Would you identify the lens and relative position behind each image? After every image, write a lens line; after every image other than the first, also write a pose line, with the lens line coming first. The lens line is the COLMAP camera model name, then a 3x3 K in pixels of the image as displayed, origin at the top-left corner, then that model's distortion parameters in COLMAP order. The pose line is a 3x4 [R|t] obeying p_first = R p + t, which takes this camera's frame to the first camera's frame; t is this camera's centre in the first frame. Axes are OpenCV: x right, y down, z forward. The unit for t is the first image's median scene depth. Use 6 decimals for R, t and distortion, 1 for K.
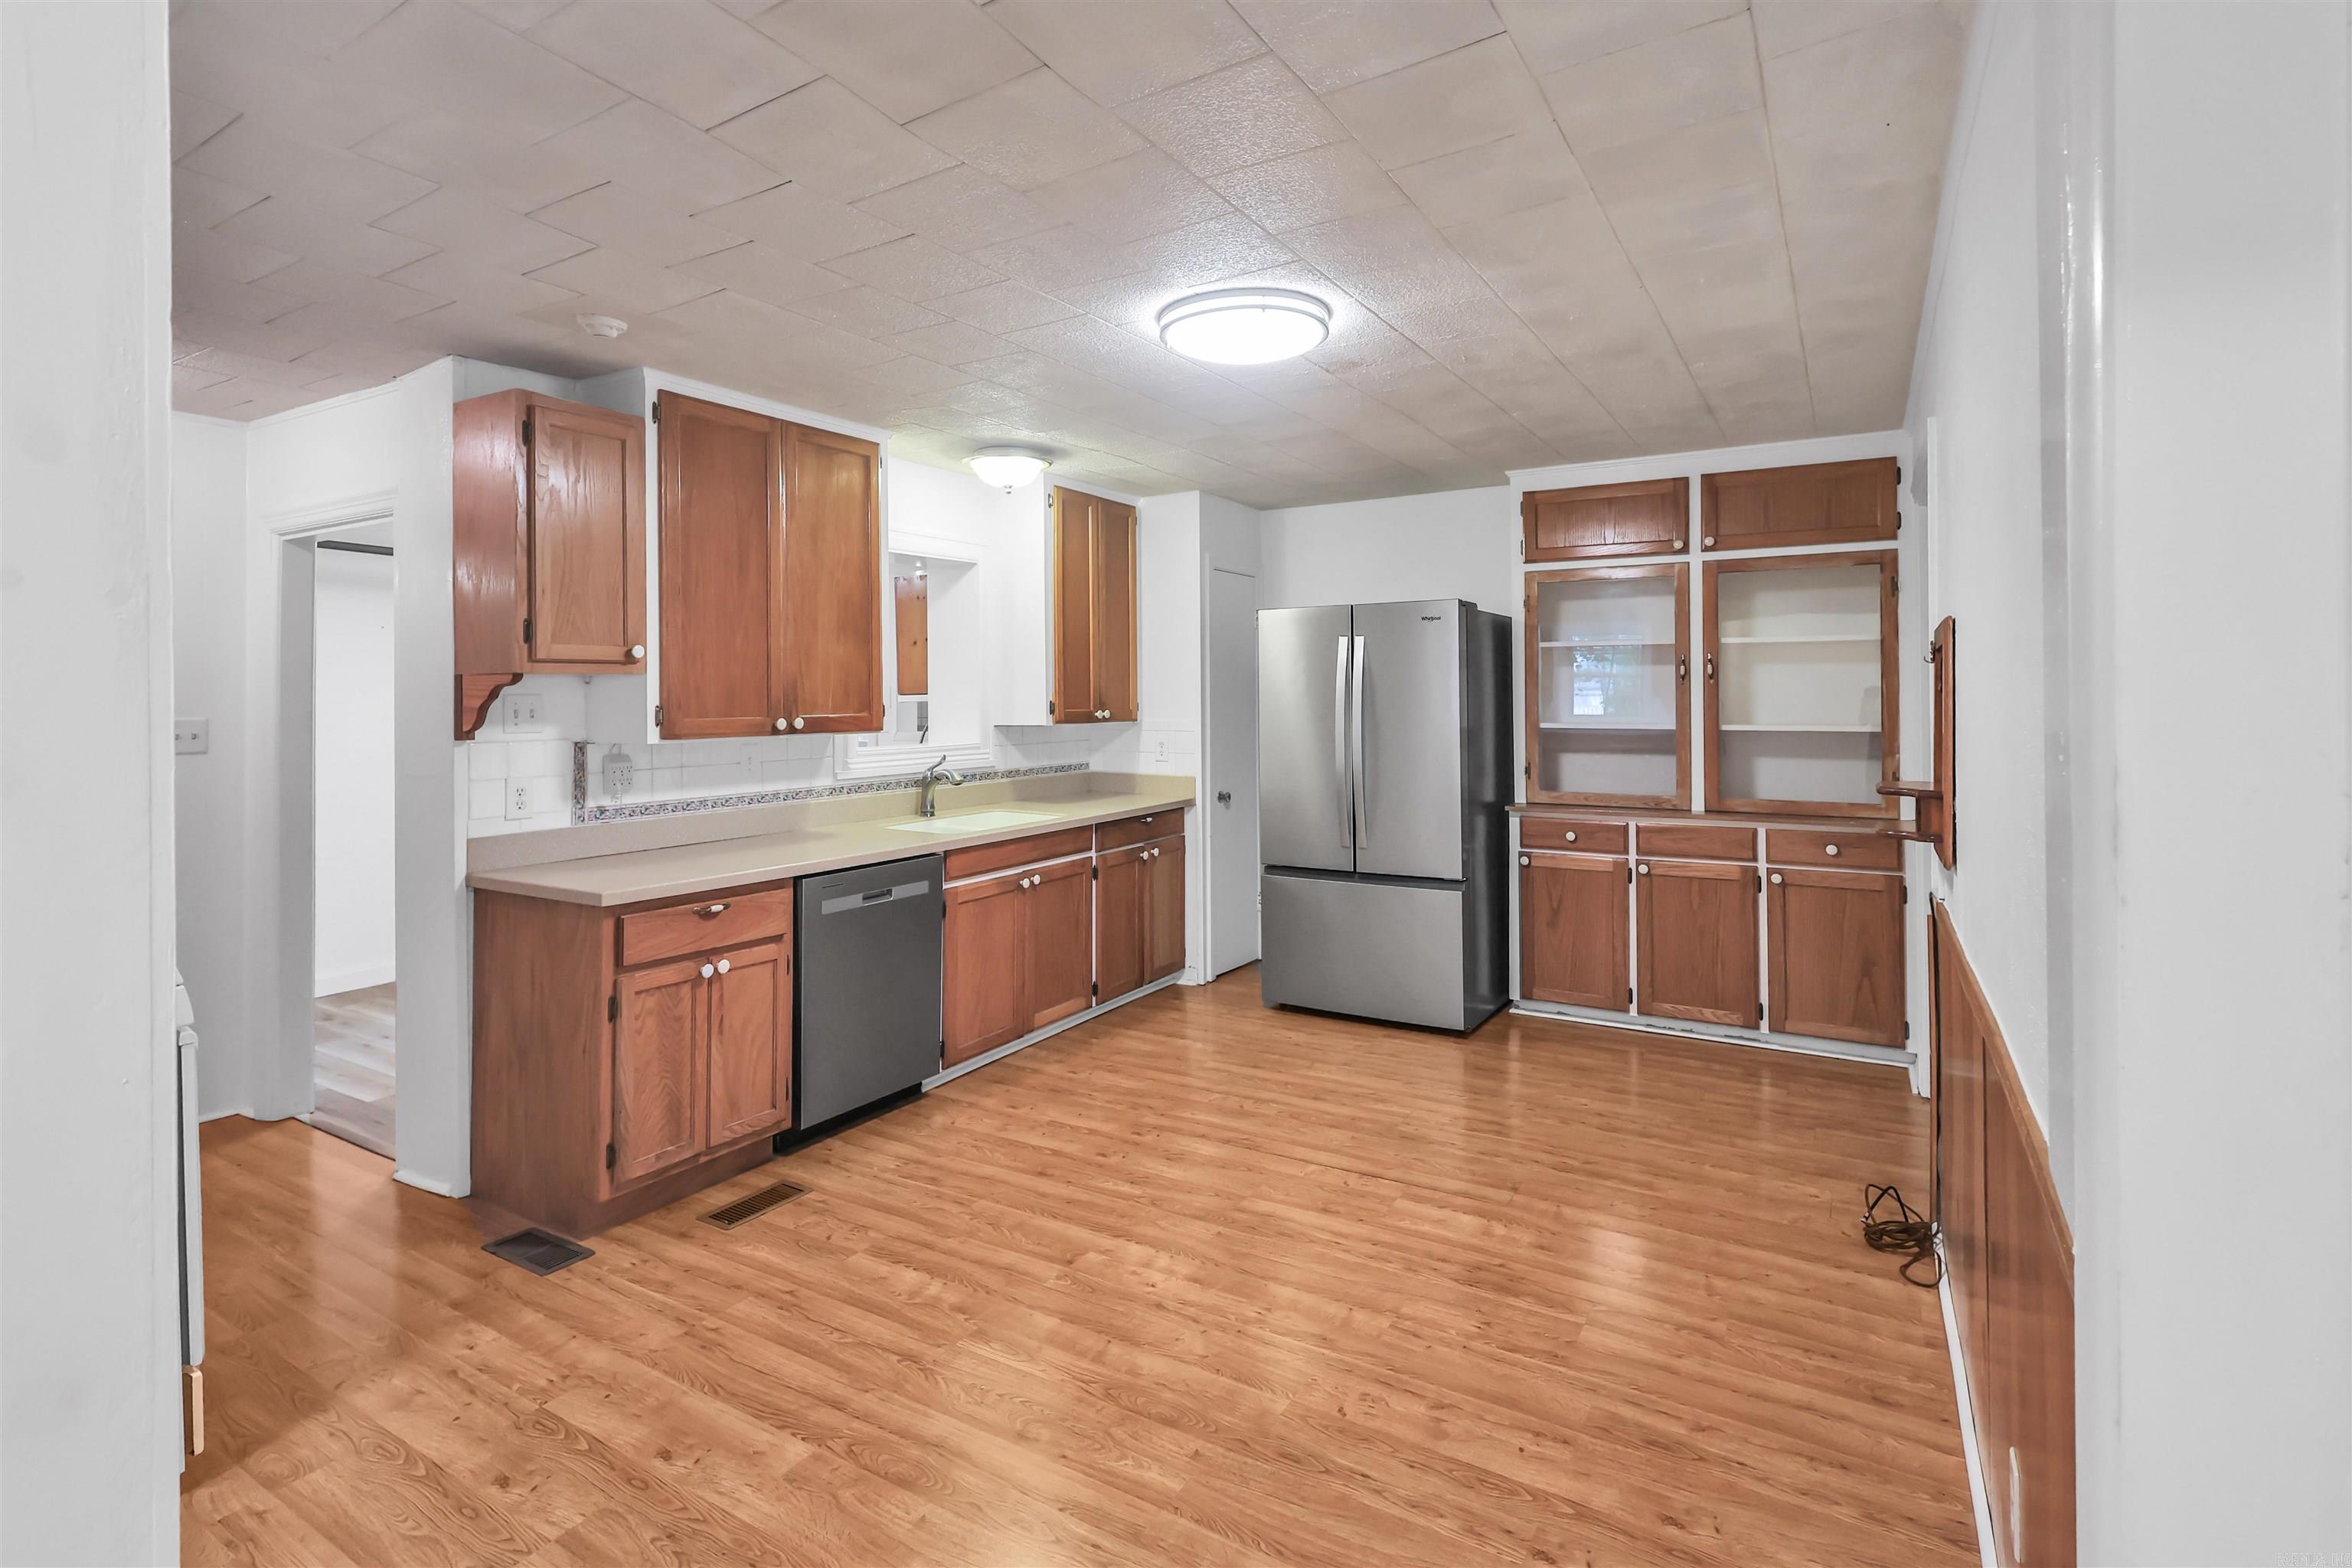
lens RADIAL K [[1151.2, 0, 1158.0], [0, 1151.2, 678.0], [0, 0, 1]] dist [-0.002009, 0.000394]
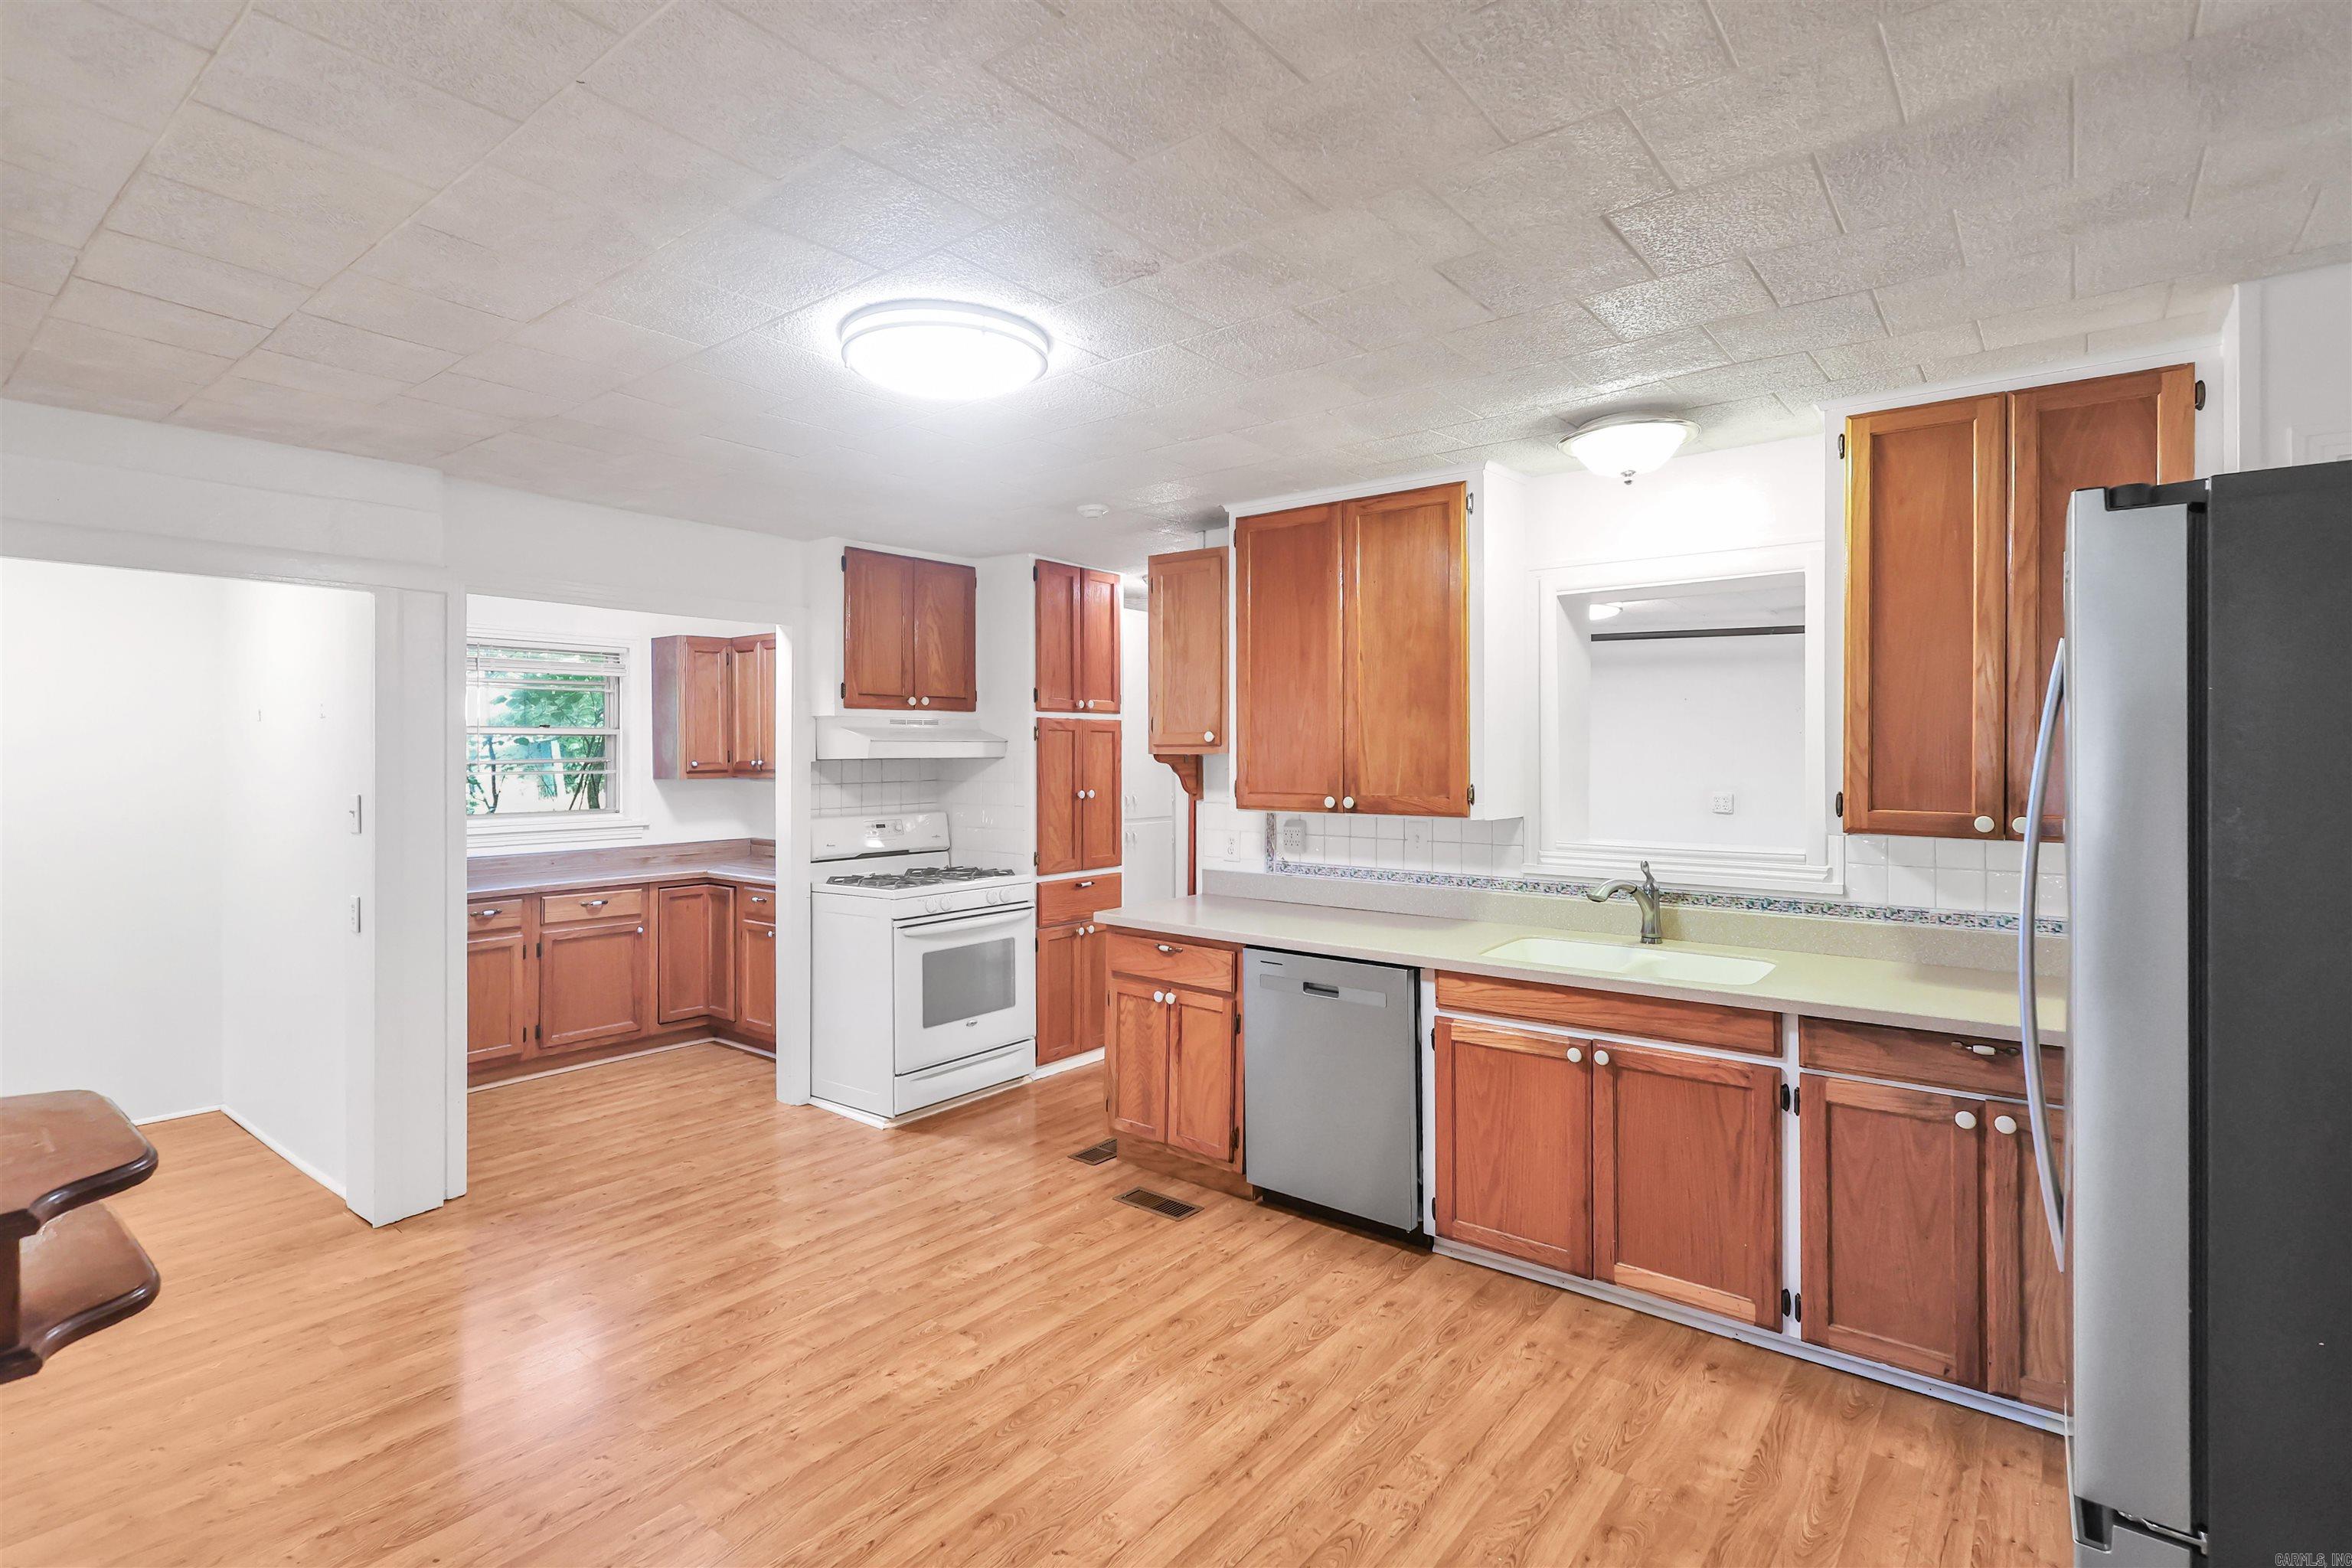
lens RADIAL K [[1151.2, 0, 1221.9], [0, 1151.2, 731.0], [0, 0, 1]] dist [-0.002009, 0.000394]
pose [[-0.112485, -0.009626, -0.993607, 0.774163], [0.014511, 0.999831, -0.011329, -0.014195], [0.993547, -0.015693, -0.112326, 1.129347]]
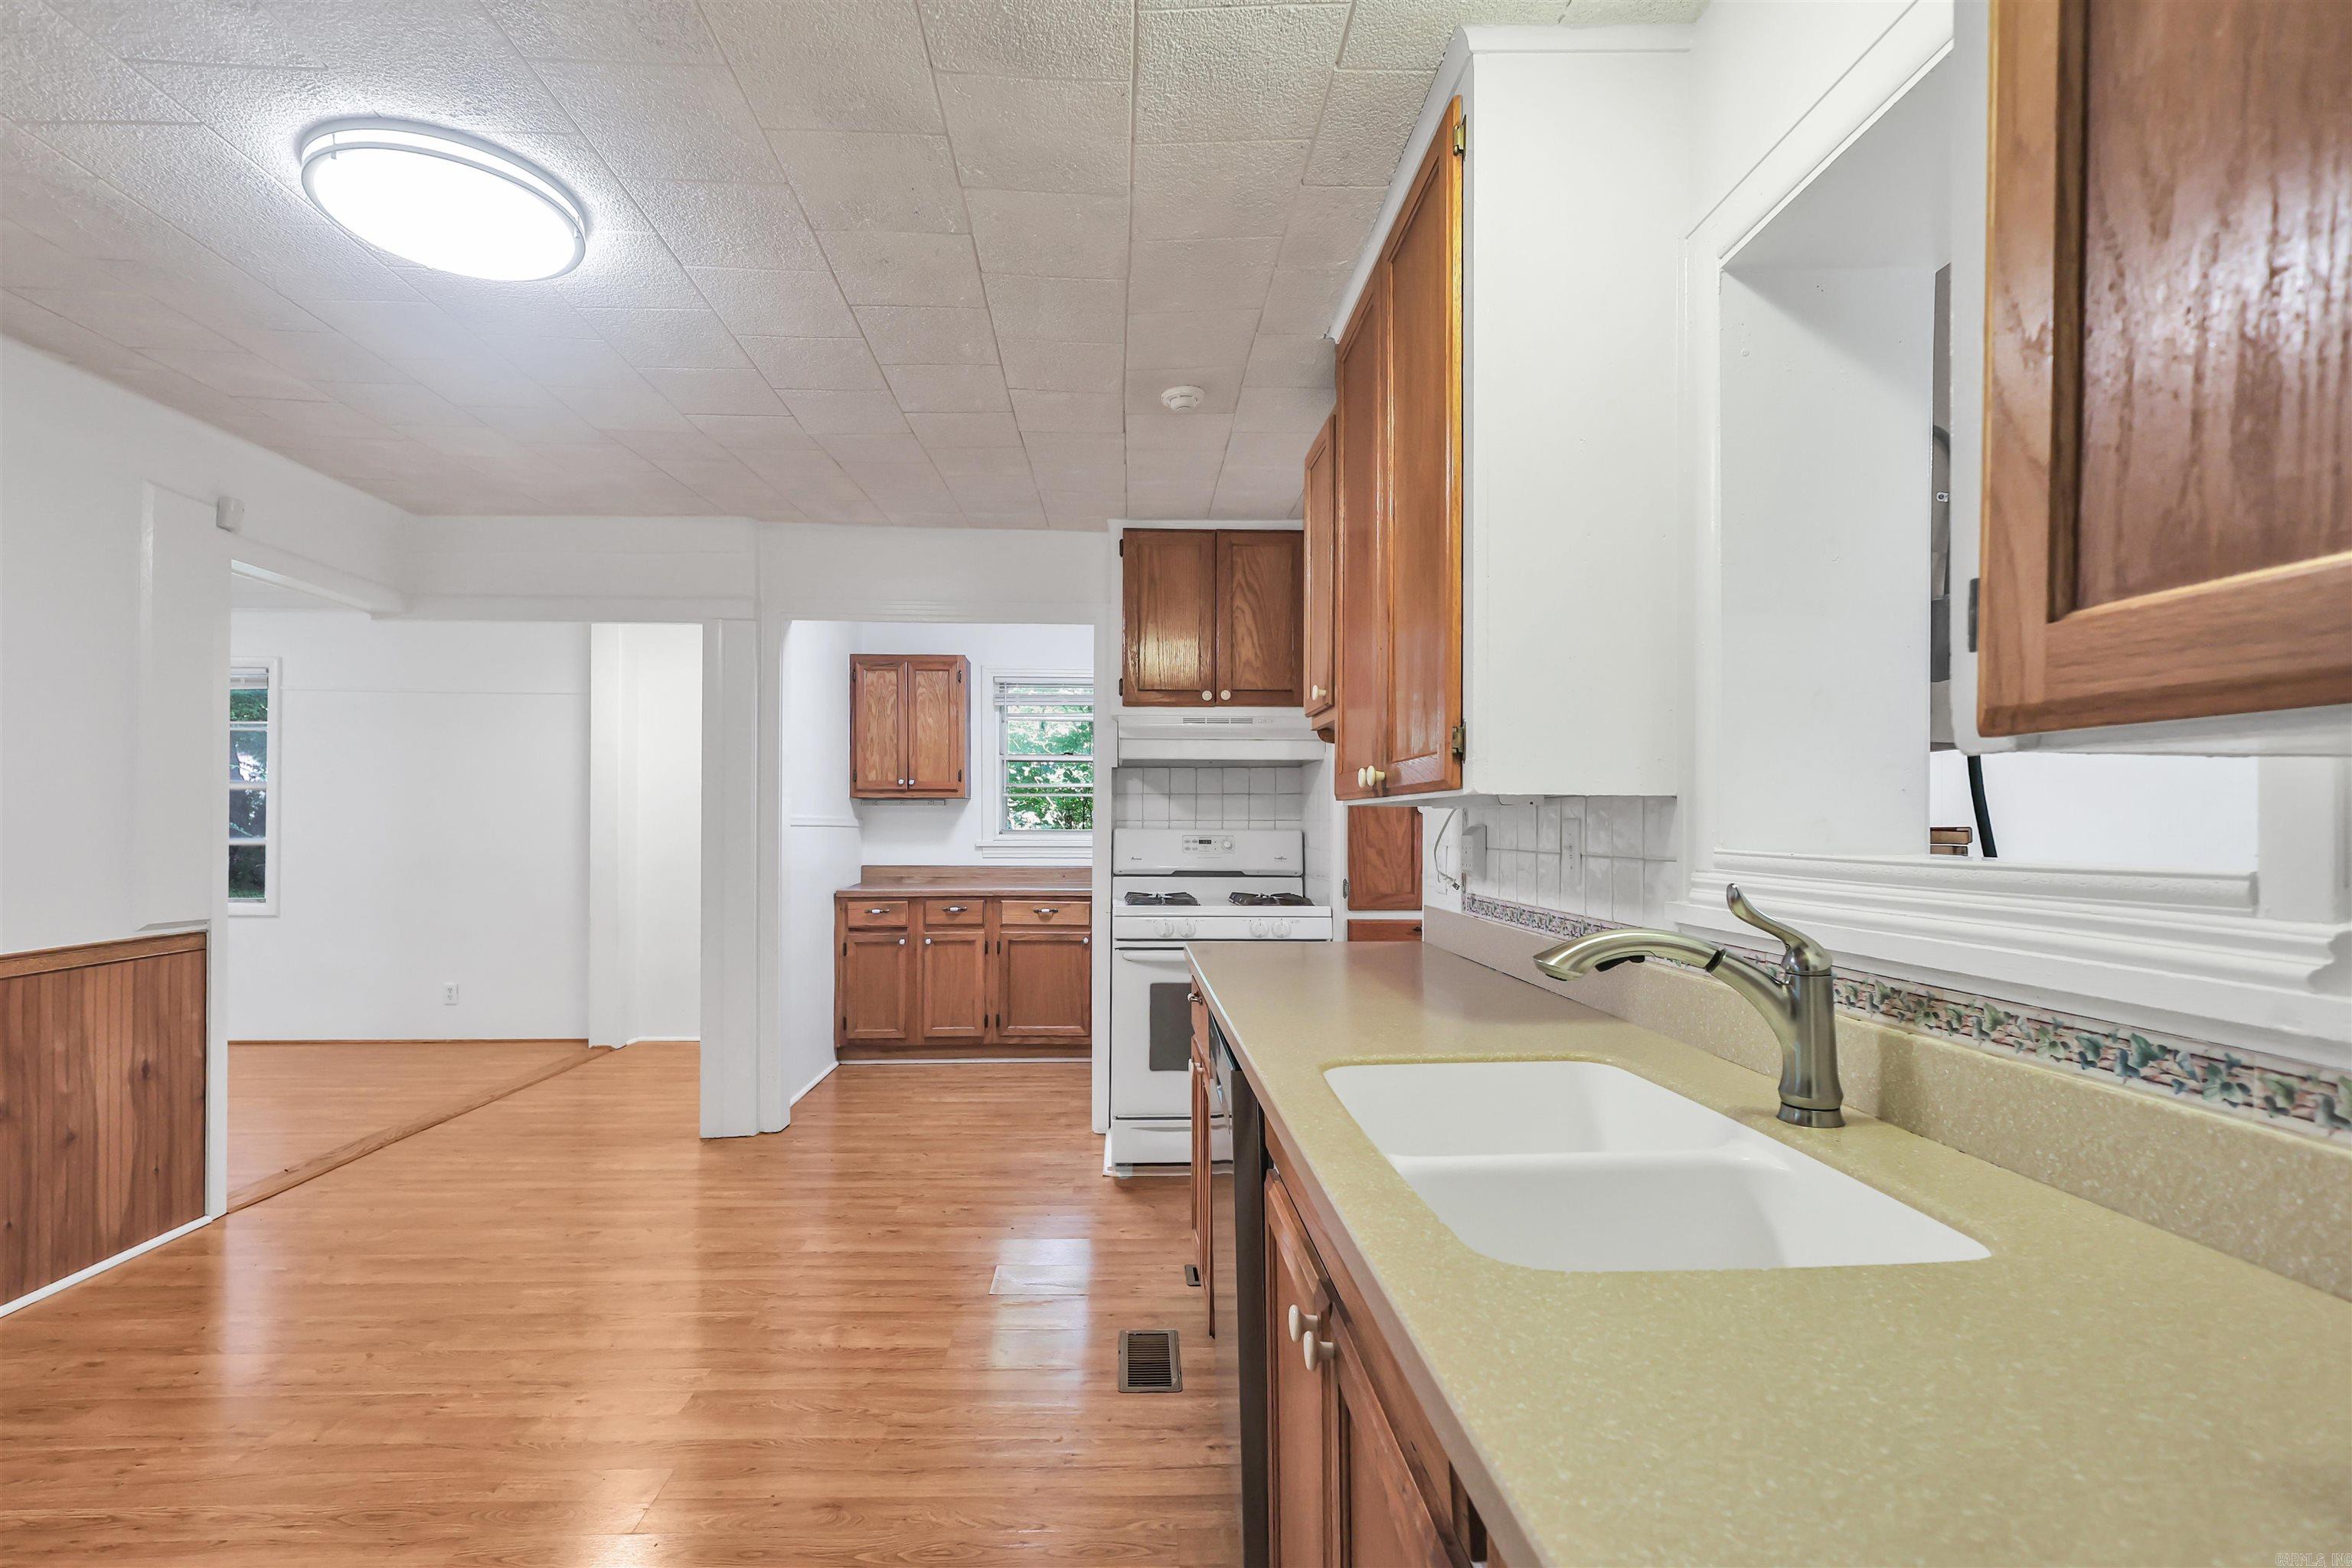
lens RADIAL K [[1151.2, 0, 1181.7], [0, 1151.2, 793.8], [0, 0, 1]] dist [-0.002009, 0.000394]
pose [[-0.829615, -0.013376, -0.558176, 0.089734], [0.004566, 0.999517, -0.030737, 0.072546], [0.558317, -0.028049, -0.829153, 1.607682]]
